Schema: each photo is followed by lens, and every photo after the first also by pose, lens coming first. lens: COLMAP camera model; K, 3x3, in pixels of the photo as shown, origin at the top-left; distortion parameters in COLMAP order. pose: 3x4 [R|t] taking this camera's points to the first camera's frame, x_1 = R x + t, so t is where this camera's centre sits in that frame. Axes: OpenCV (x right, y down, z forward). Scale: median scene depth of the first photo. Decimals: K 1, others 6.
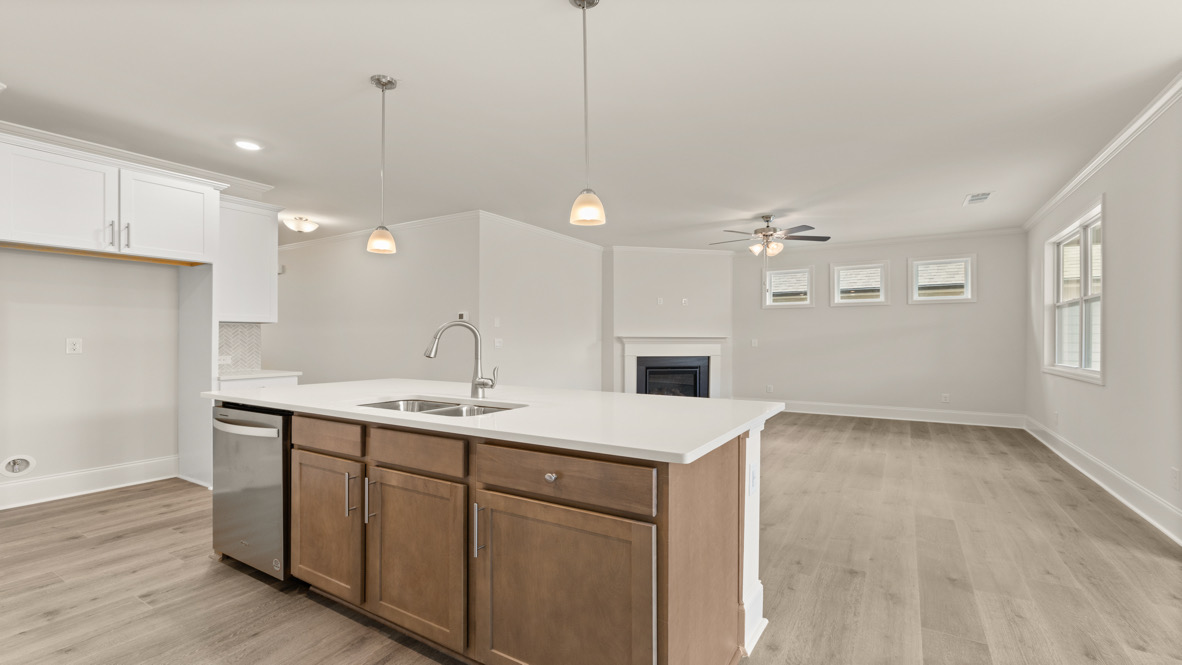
lens RADIAL K [[507.5, 0, 591.1], [0, 507.5, 336.8], [0, 0, 1]] dist [-0.000038, -0.002085]
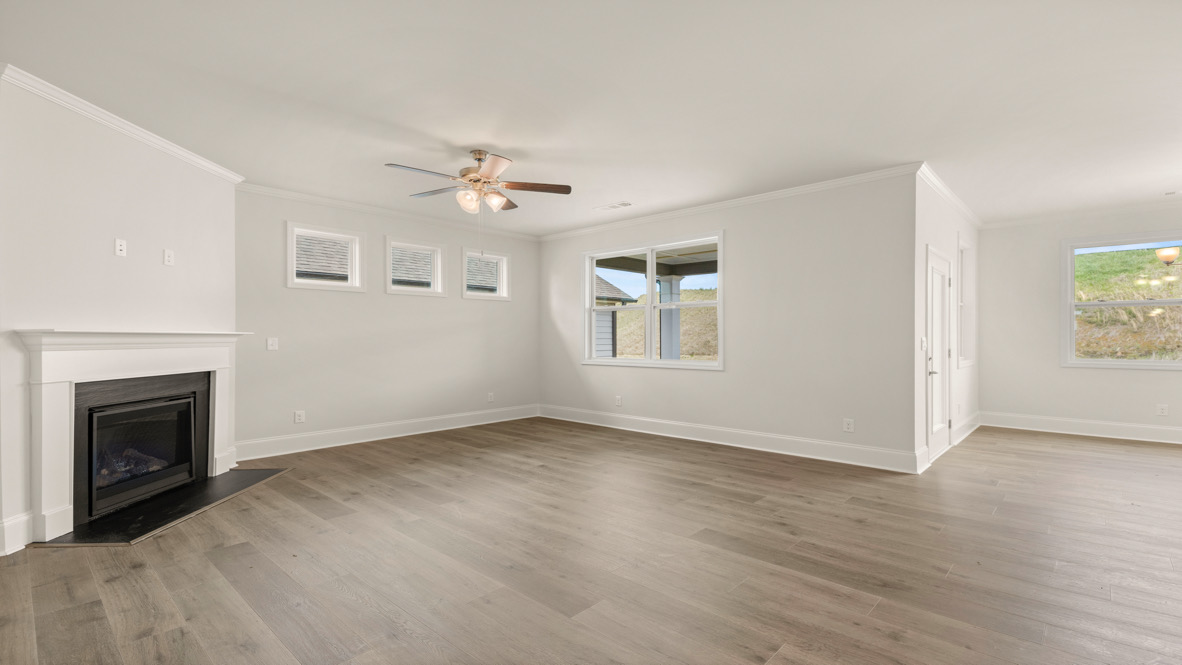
lens RADIAL K [[527.5, 0, 588.7], [0, 527.5, 338.7], [0, 0, 1]] dist [0.015539, -0.000659]
pose [[0.200358, -0.004536, 0.979712, -0.381968], [-0.005311, 0.999970, 0.005716, 0.001716], [-0.979708, -0.006348, 0.200328, 0.904517]]
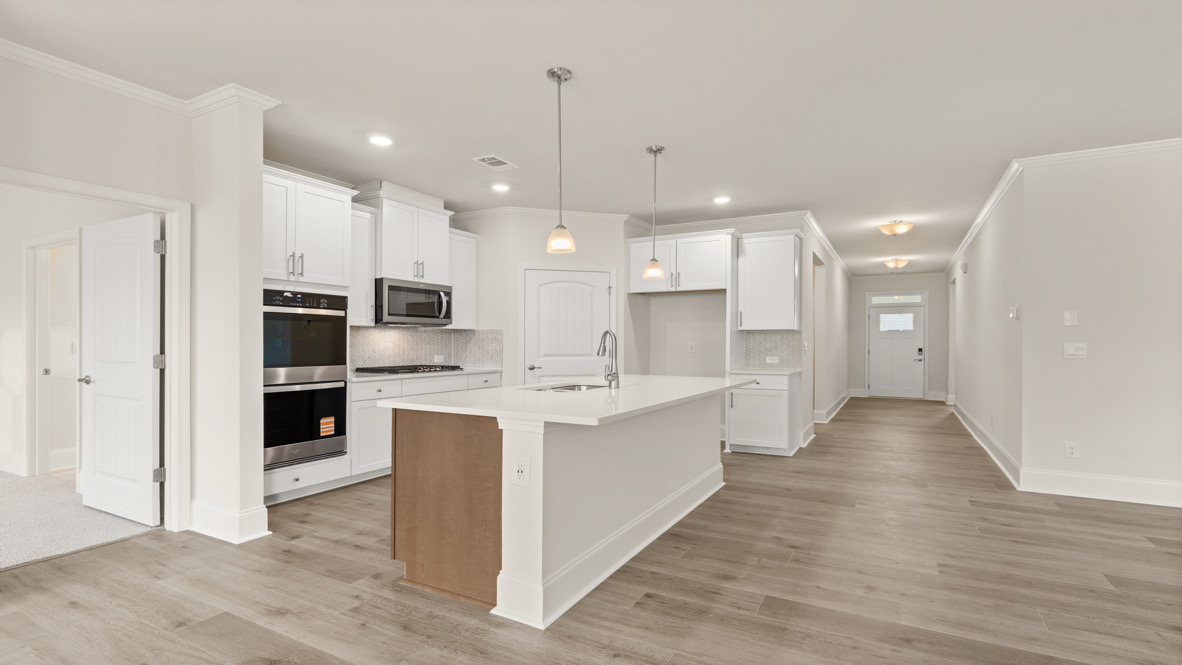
lens RADIAL K [[559.0, 0, 588.8], [0, 559.0, 346.4], [0, 0, 1]] dist [-0.004309, -0.001990]
pose [[0.046821, 0.006407, -0.998883, 0.616842], [0.002583, 0.999975, 0.006535, 0.002093], [0.998900, -0.002886, 0.046803, 0.446975]]
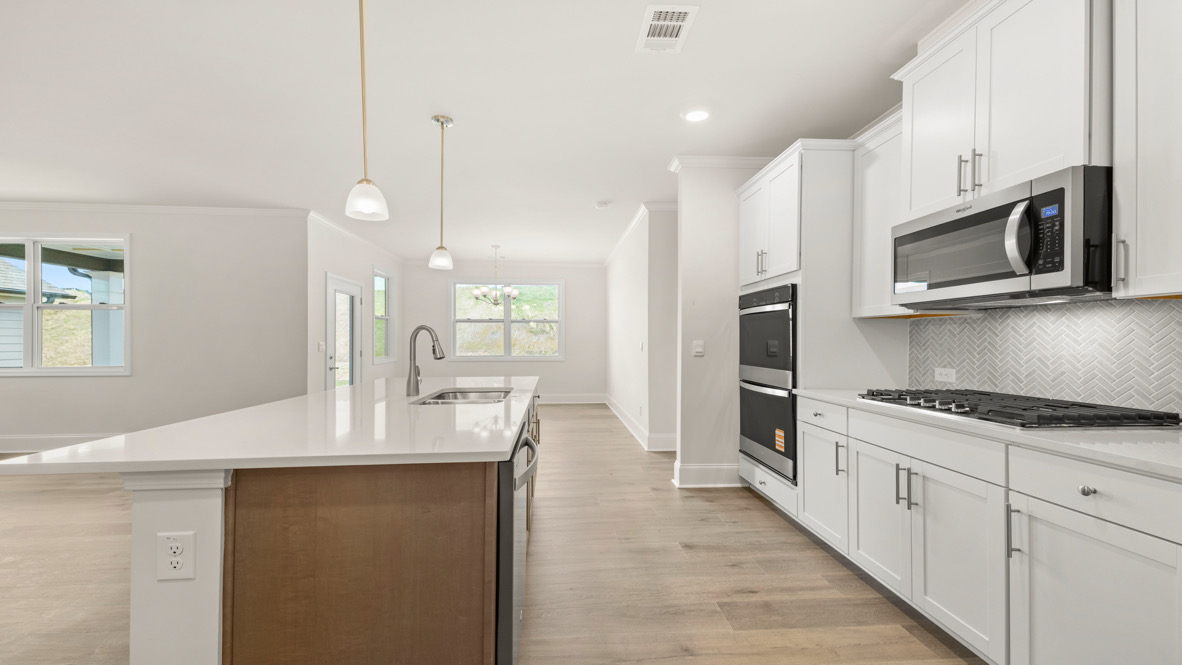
lens RADIAL K [[491.4, 0, 590.6], [0, 491.4, 342.1], [0, 0, 1]] dist [0.033555, -0.004409]
pose [[-0.583912, -0.001659, 0.811815, -0.668222], [-0.004393, 0.999990, -0.001116, 0.001853], [-0.811805, -0.004218, -0.583913, 0.673111]]
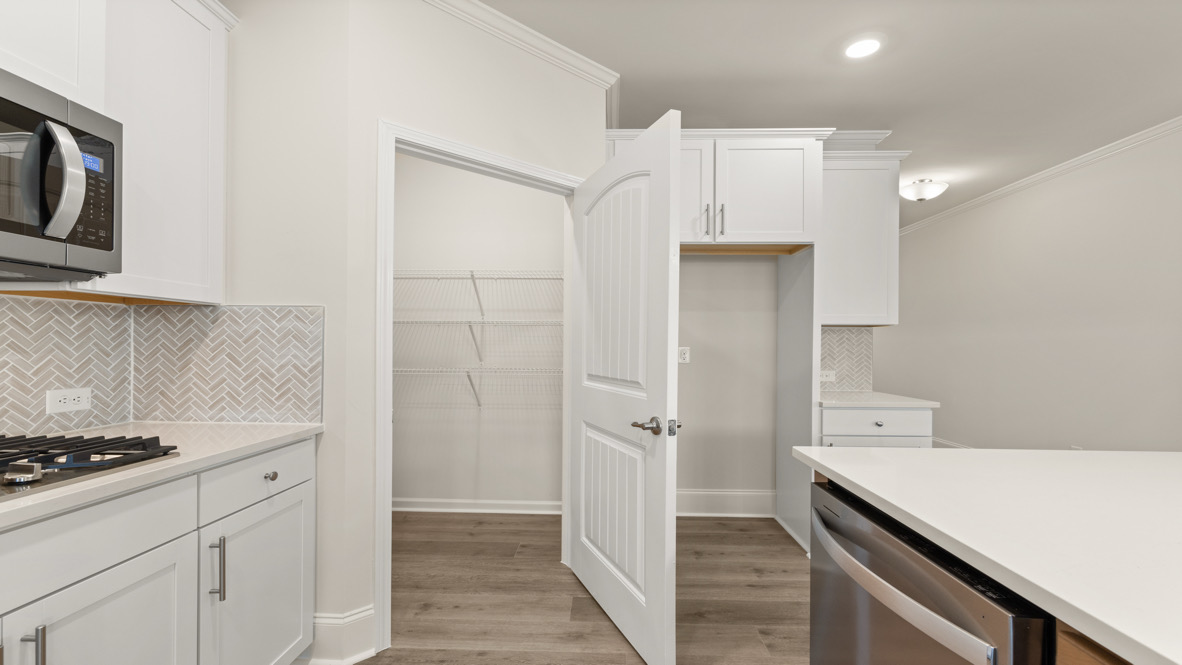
lens RADIAL K [[507.5, 0, 590.8], [0, 507.5, 343.5], [0, 0, 1]] dist [-0.000038, -0.002085]
pose [[0.491946, 0.004158, -0.870616, -0.221771], [-0.005051, 0.999985, 0.001921, -0.002089], [0.870611, 0.003452, 0.491959, 0.298869]]
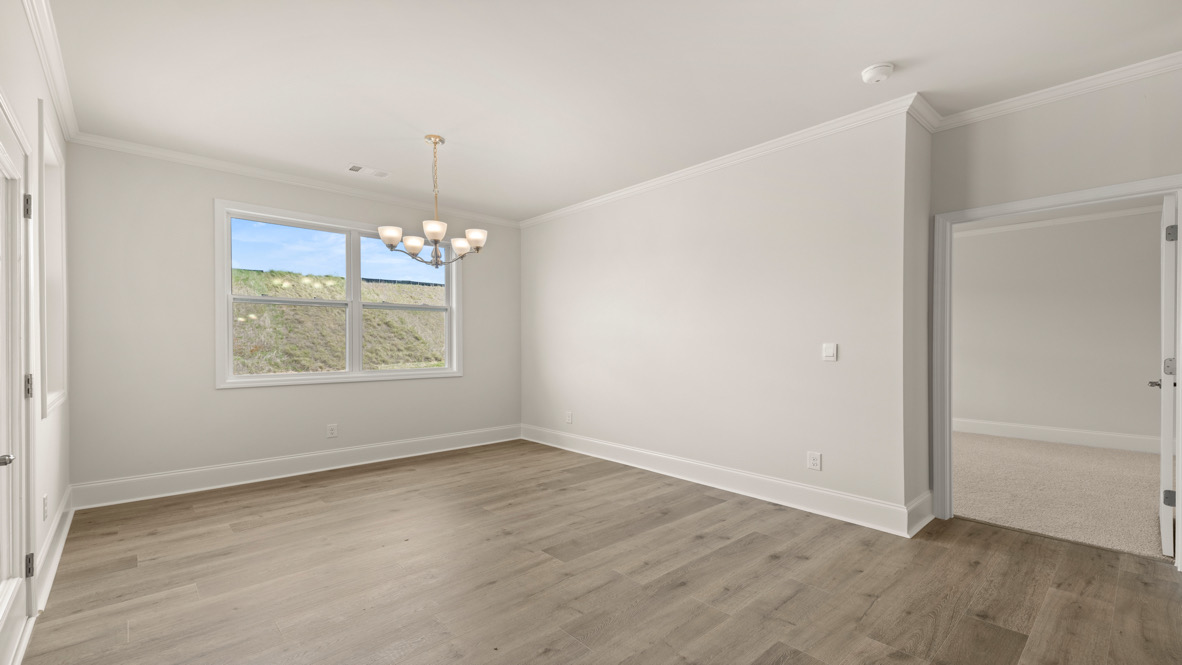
lens RADIAL K [[505.0, 0, 593.4], [0, 505.0, 350.6], [0, 0, 1]] dist [0.027478, -0.000516]
pose [[-0.962270, -0.003362, 0.272074, 0.333600], [0.000651, 0.999892, 0.014658, -0.001264], [-0.272094, 0.014282, -0.962165, 0.654852]]
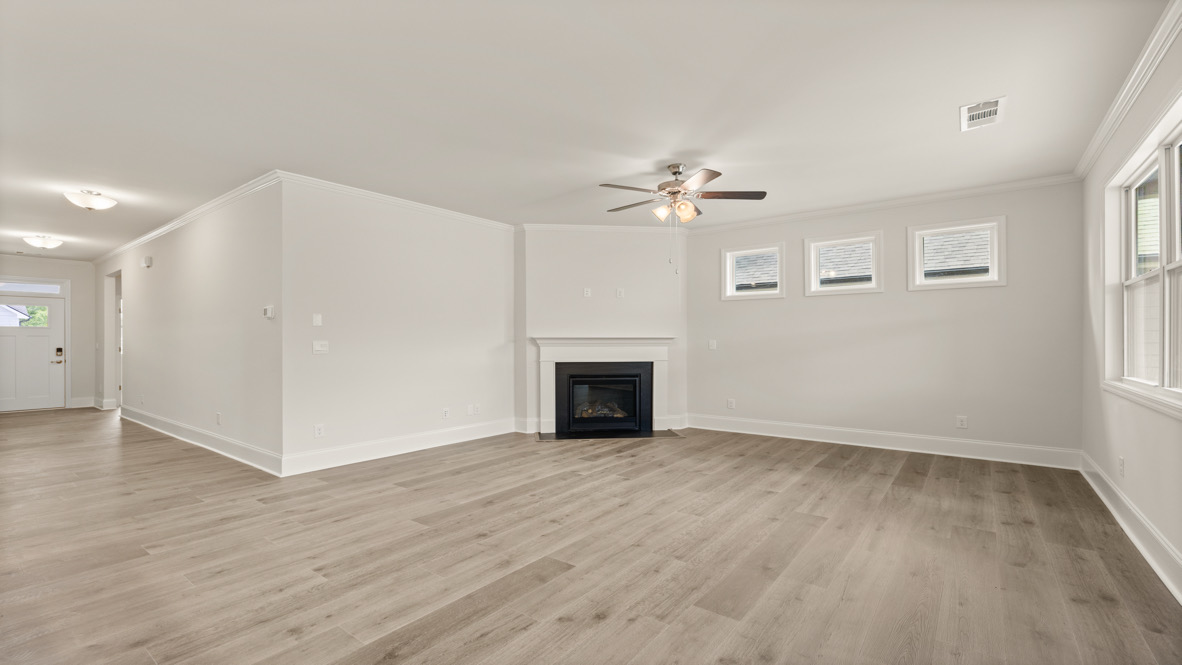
lens RADIAL K [[507.5, 0, 585.9], [0, 507.5, 338.1], [0, 0, 1]] dist [-0.000038, -0.002085]
pose [[0.994597, -0.004575, -0.103715, 0.370752], [0.004686, 0.999989, 0.000822, 0.000881], [0.103710, -0.001304, 0.994607, 0.354618]]
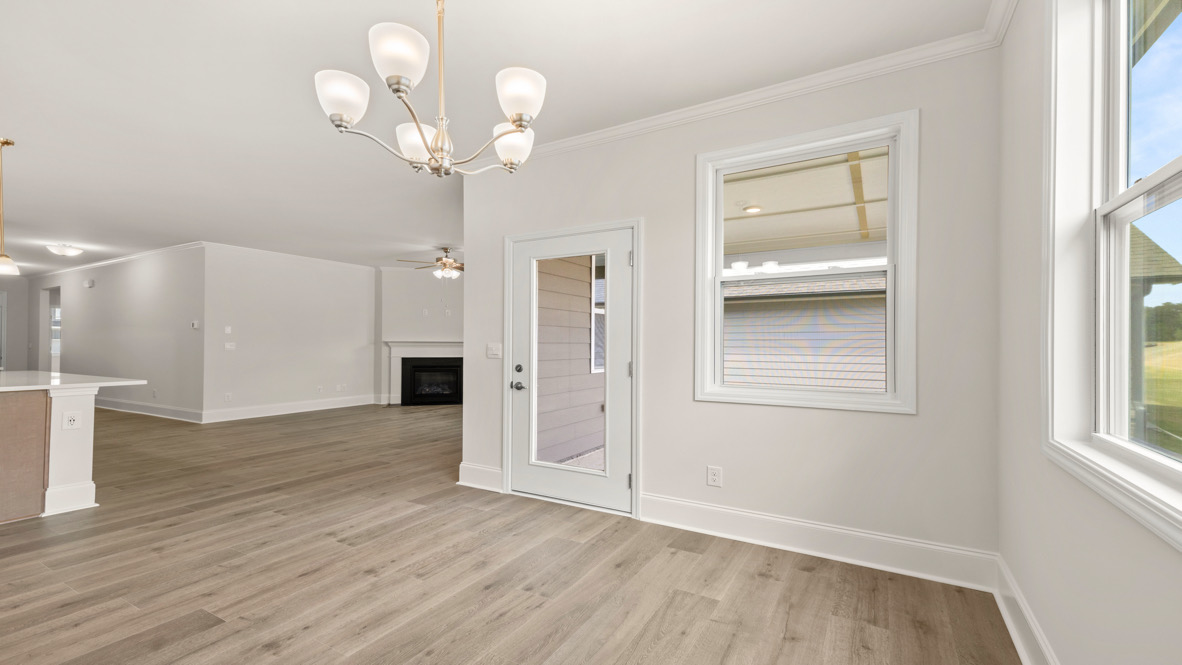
lens RADIAL K [[491.4, 0, 586.9], [0, 491.4, 333.8], [0, 0, 1]] dist [0.033555, -0.004409]
pose [[0.999683, 0.002951, 0.024992, 0.851332], [-0.002589, 0.999892, -0.014498, -0.003158], [-0.025032, 0.014428, 0.999583, -0.337550]]
